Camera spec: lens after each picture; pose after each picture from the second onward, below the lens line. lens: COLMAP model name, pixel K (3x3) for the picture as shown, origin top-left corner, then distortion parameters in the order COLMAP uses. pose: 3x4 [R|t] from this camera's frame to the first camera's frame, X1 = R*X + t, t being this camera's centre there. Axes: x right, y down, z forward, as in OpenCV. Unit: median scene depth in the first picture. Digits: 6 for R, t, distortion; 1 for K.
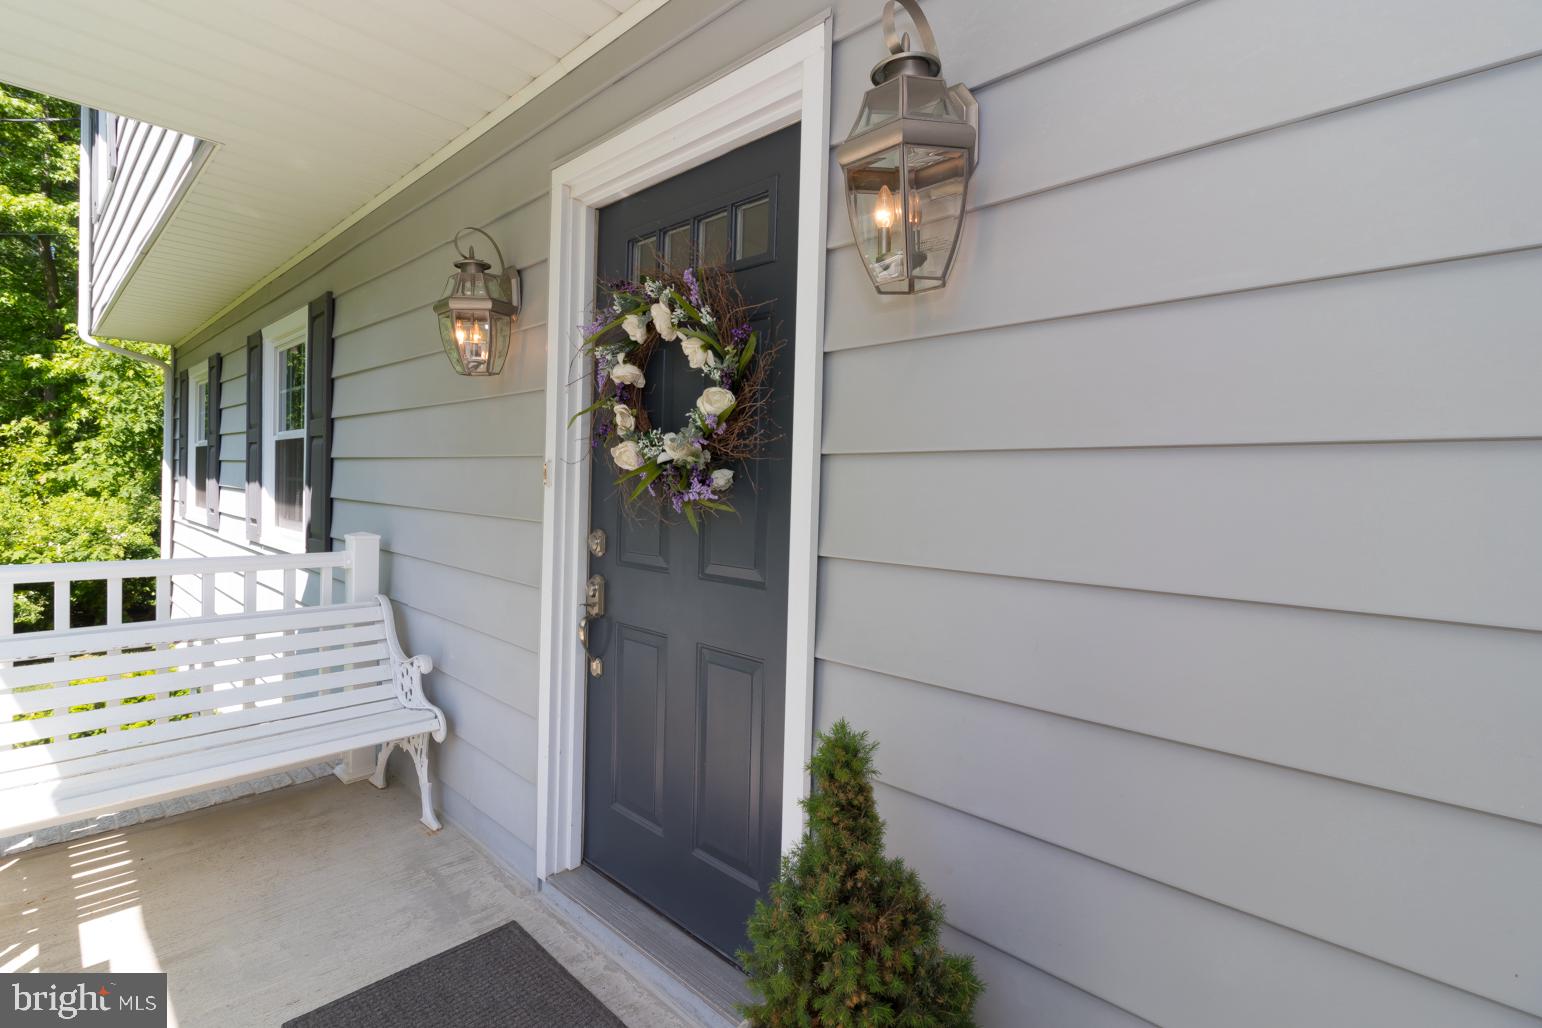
lens RADIAL K [[700.0, 0, 774.5], [0, 700.0, 492.0], [0, 0, 1]] dist [-0.001242, -0.000033]
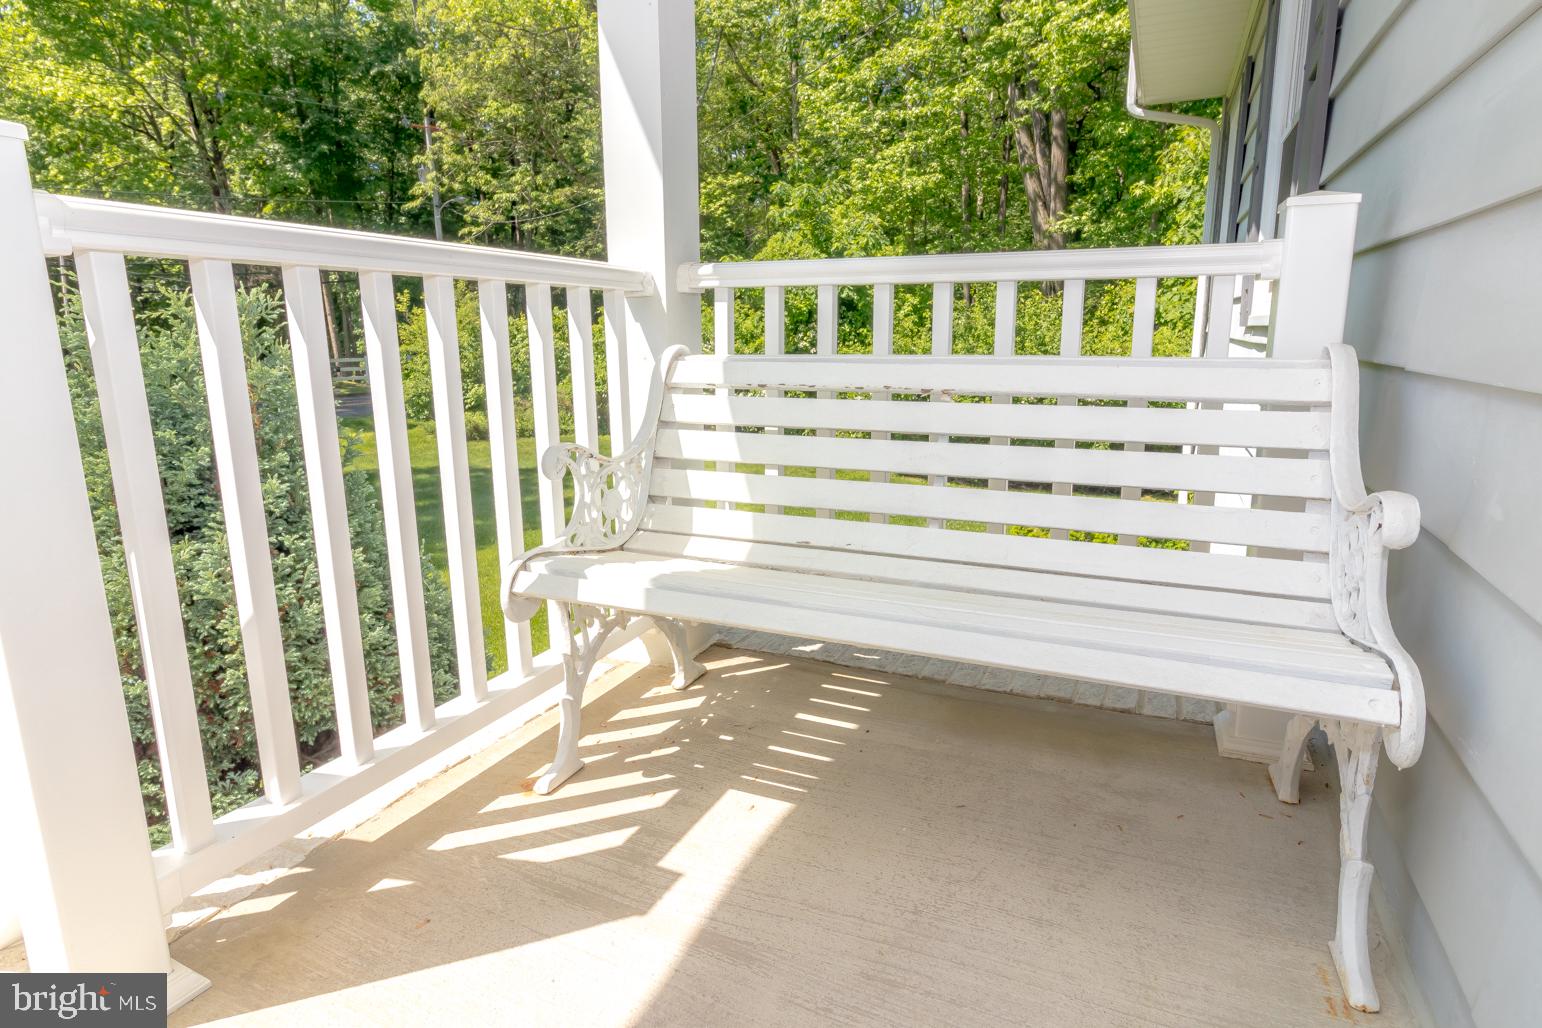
lens RADIAL K [[839.3, 0, 771.0], [0, 839.3, 514.0], [0, 0, 1]] dist [0.006944, 0.002234]
pose [[0.300855, 0.166142, -0.939086, -0.221143], [0.006979, 0.984298, 0.176377, 0.172458], [0.953644, -0.059618, 0.294971, 0.607814]]
